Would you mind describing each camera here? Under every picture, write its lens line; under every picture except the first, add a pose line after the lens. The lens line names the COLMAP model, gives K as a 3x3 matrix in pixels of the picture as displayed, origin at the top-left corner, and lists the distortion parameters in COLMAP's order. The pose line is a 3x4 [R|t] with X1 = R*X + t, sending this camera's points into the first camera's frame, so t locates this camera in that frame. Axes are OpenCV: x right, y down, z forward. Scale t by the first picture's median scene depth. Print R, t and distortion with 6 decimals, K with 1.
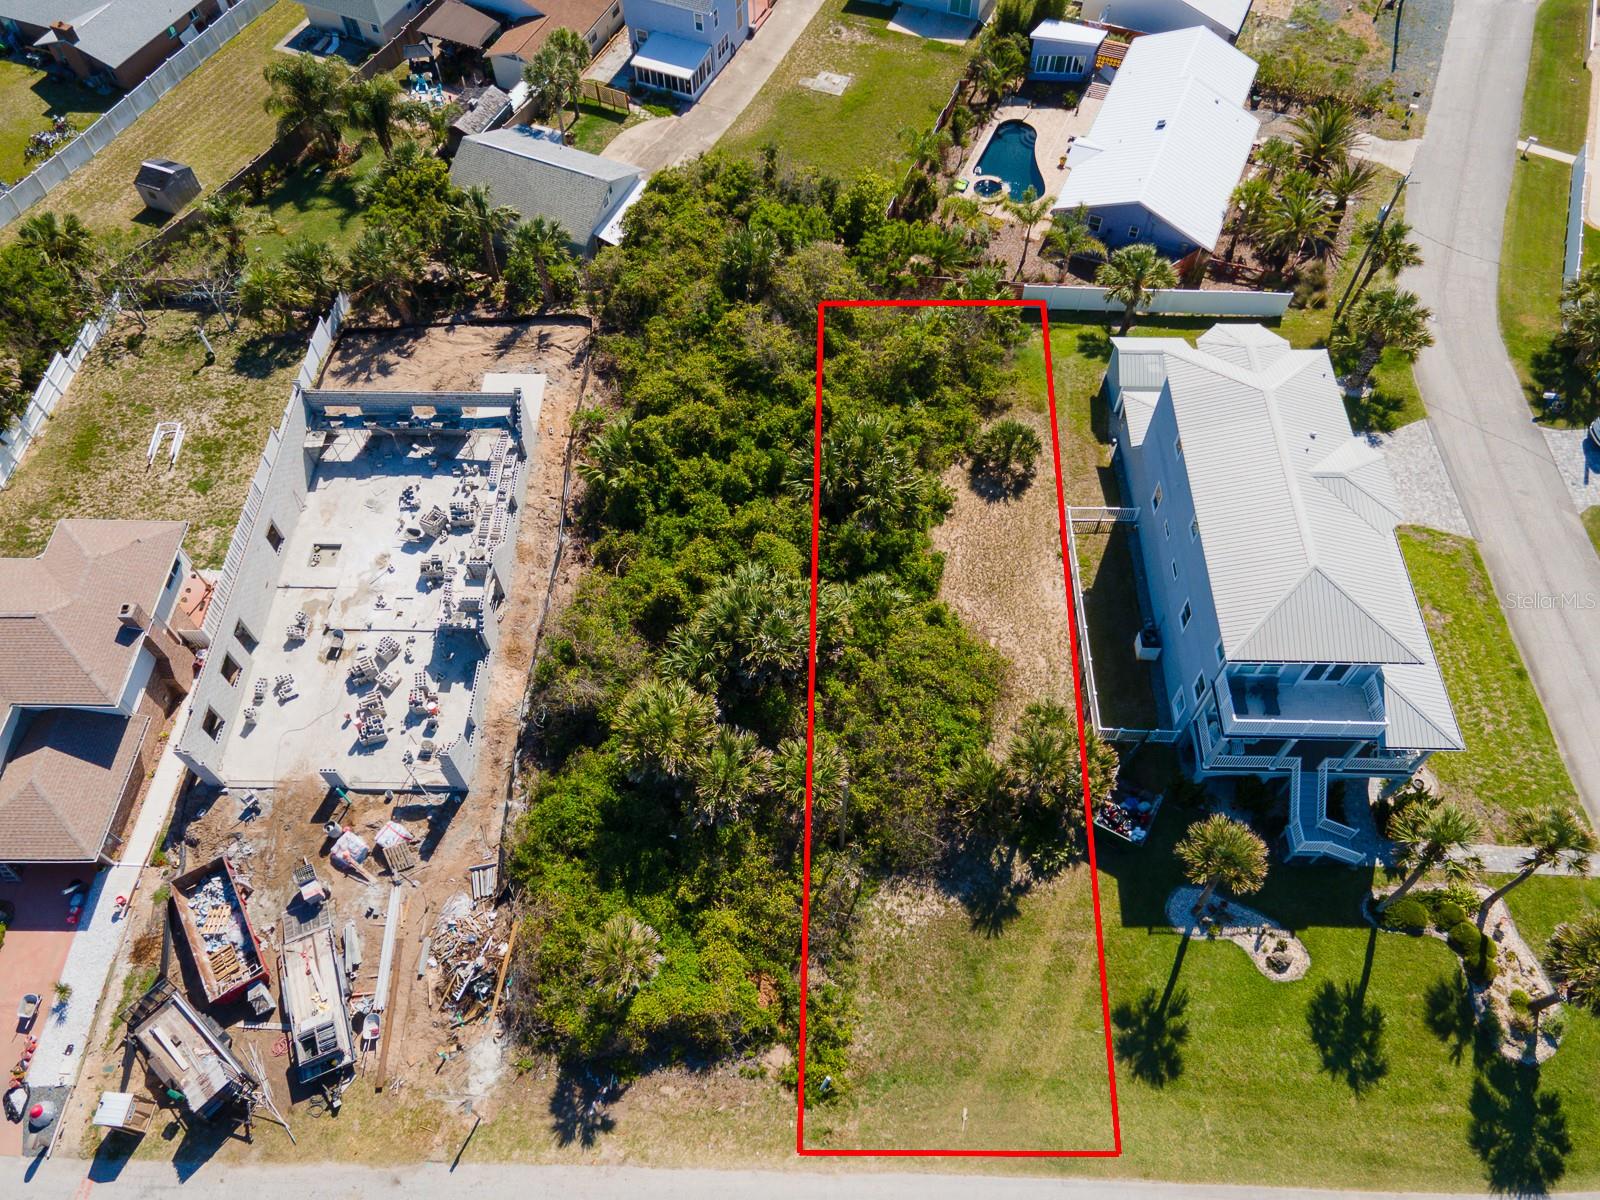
lens RADIAL K [[1169.3, 0, 796.1], [0, 1169.3, 599.4], [0, 0, 1]] dist [0.039229, 0.012461]
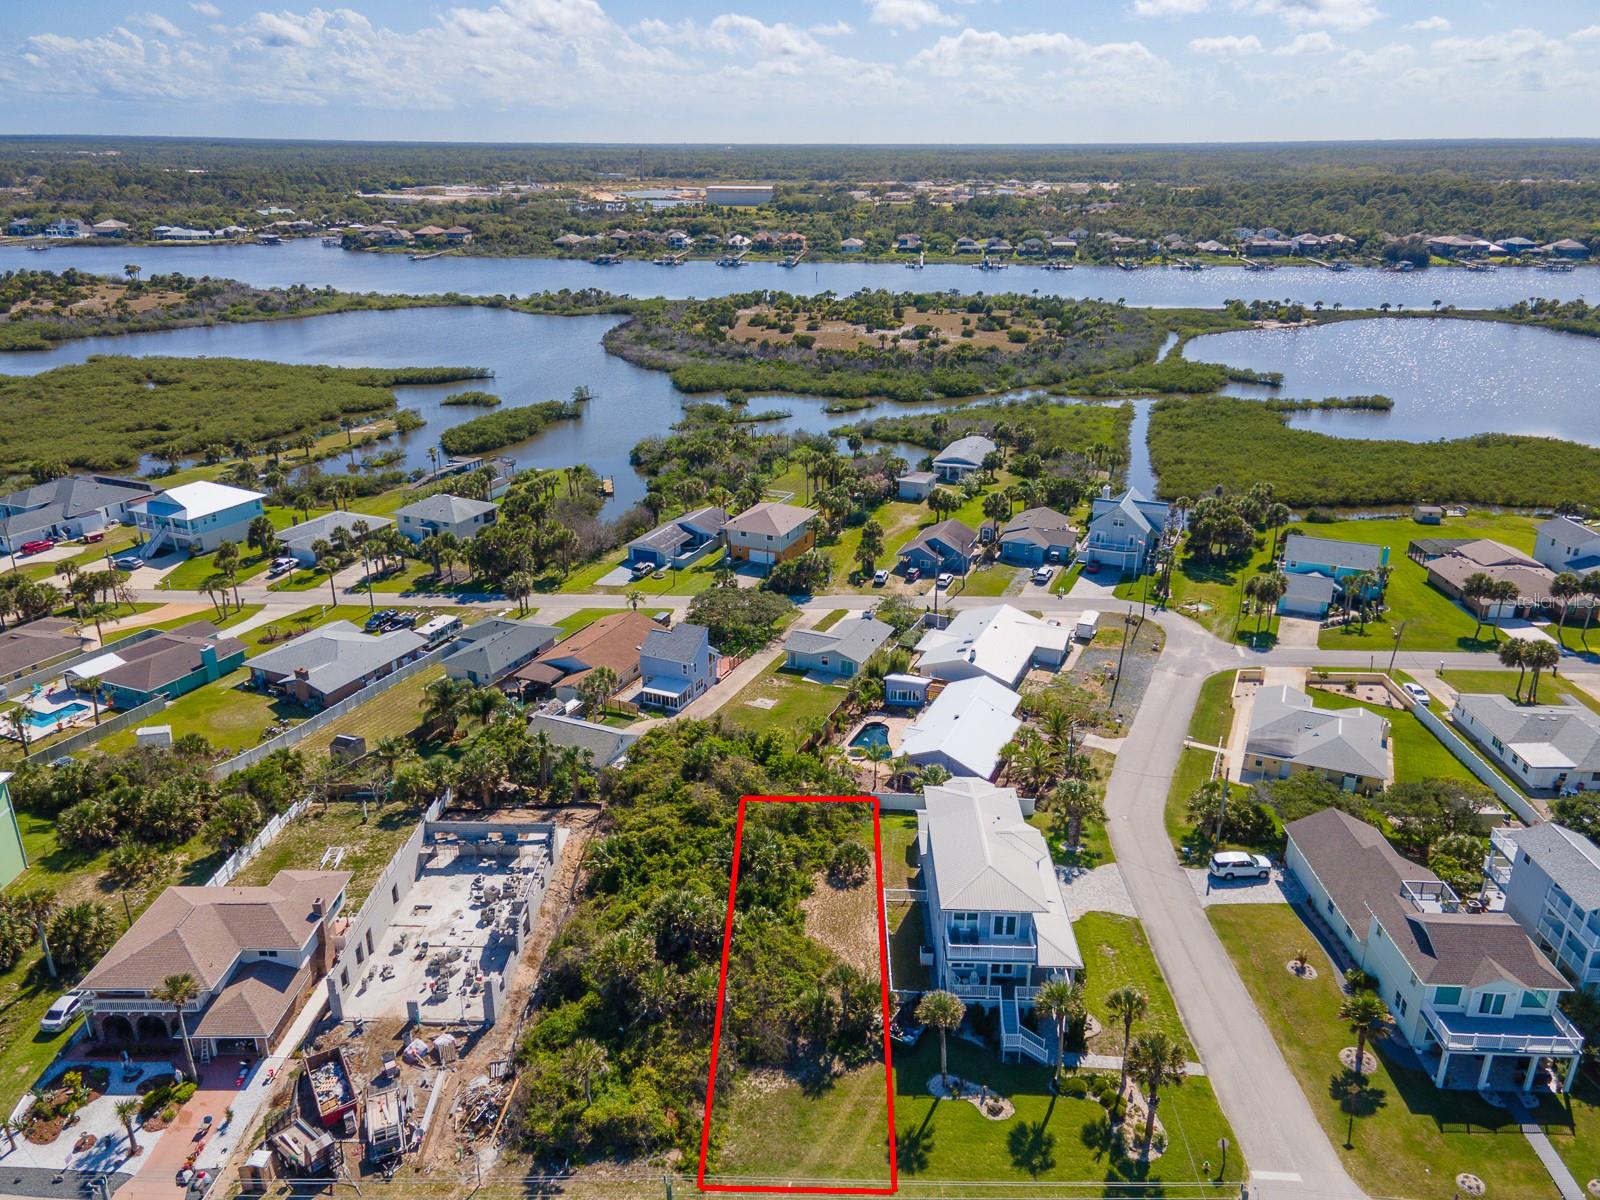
lens RADIAL K [[1182.0, 0, 796.0], [0, 1182.0, 597.2], [0, 0, 1]] dist [0.032037, 0.028159]
pose [[0.999881, 0.014544, -0.005076, 0.121903], [-0.014760, 0.810291, -0.585842, 0.602545], [-0.004407, 0.585847, 0.810409, -0.611878]]
